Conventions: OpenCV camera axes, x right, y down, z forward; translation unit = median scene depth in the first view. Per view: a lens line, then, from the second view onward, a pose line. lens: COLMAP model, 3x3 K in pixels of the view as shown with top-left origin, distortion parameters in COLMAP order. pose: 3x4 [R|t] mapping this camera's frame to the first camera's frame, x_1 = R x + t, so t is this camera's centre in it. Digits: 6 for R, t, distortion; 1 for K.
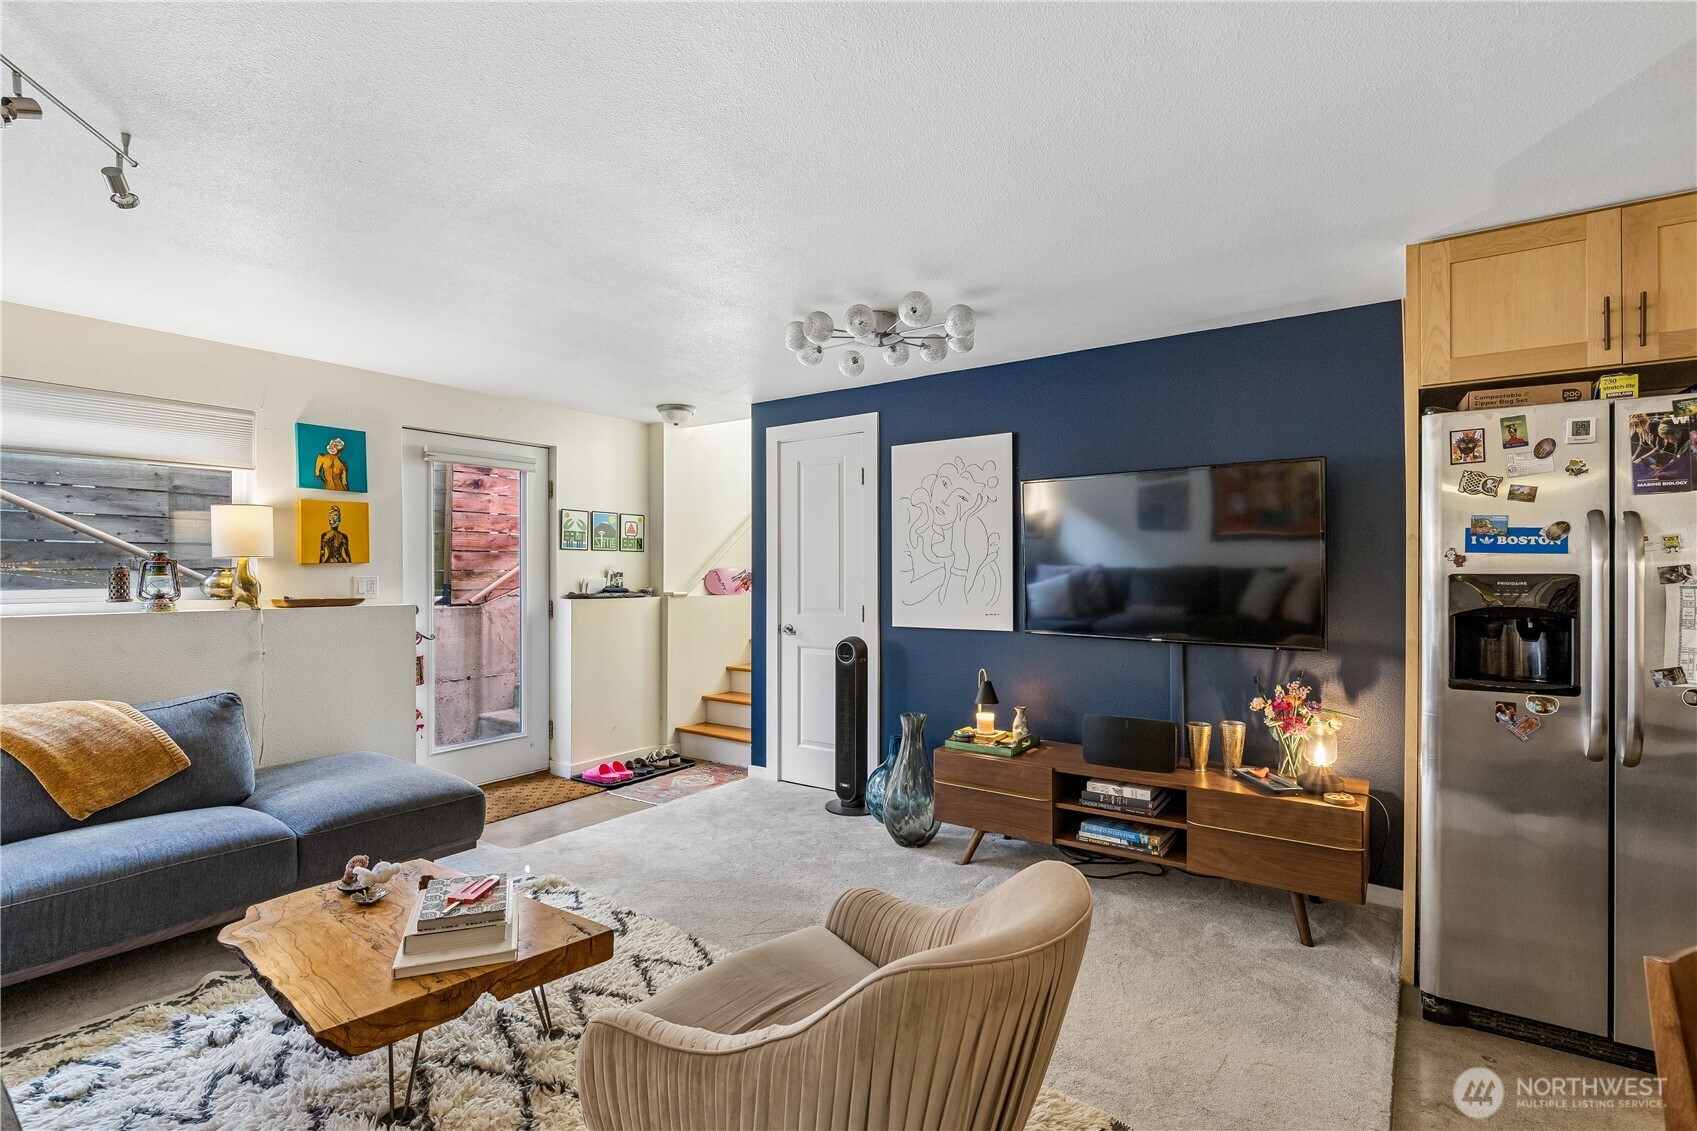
lens RADIAL K [[793.1, 0, 848.5], [0, 793.1, 565.5], [0, 0, 1]] dist [-0.001372, -0.000317]
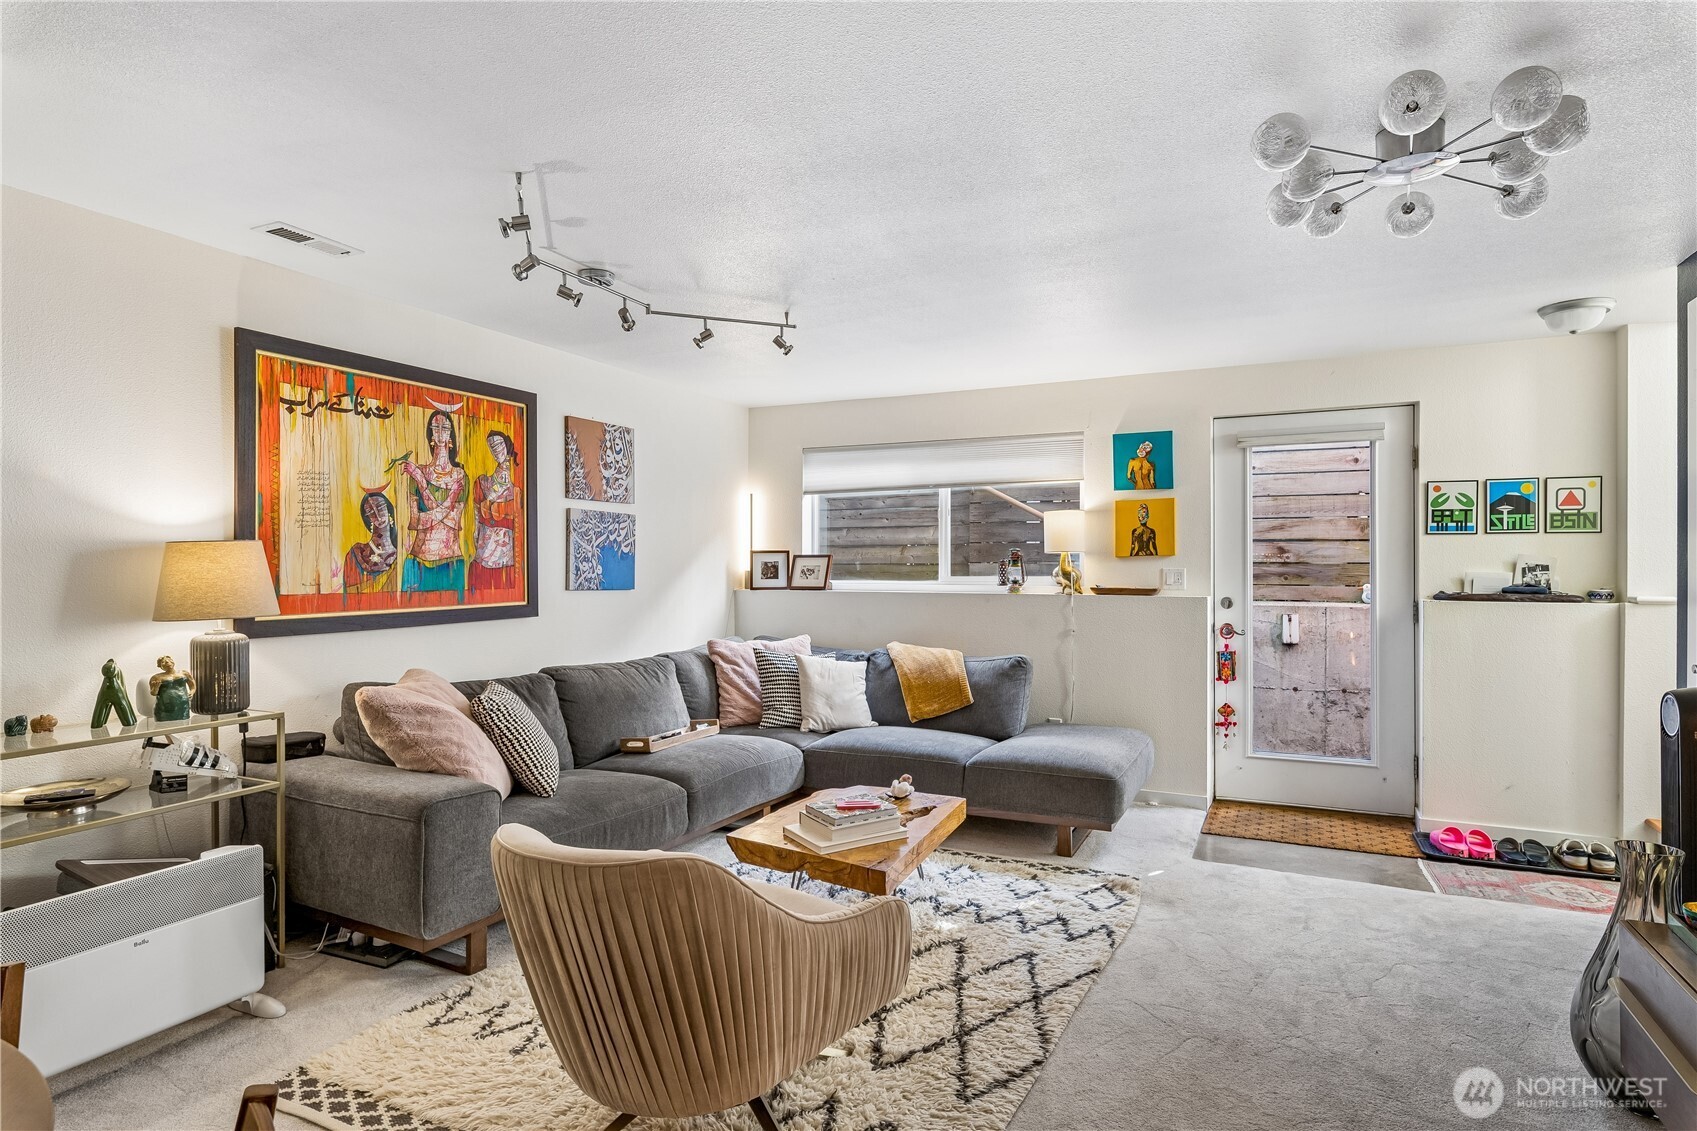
lens RADIAL K [[916.4, 0, 848.5], [0, 916.4, 565.5], [0, 0, 1]] dist [0.001900, 0.000368]
pose [[0.156483, -0.003807, -0.987673, 0.499177], [0.005854, 0.999979, -0.002927, 0.010476], [0.987663, -0.005323, 0.156501, 0.369525]]
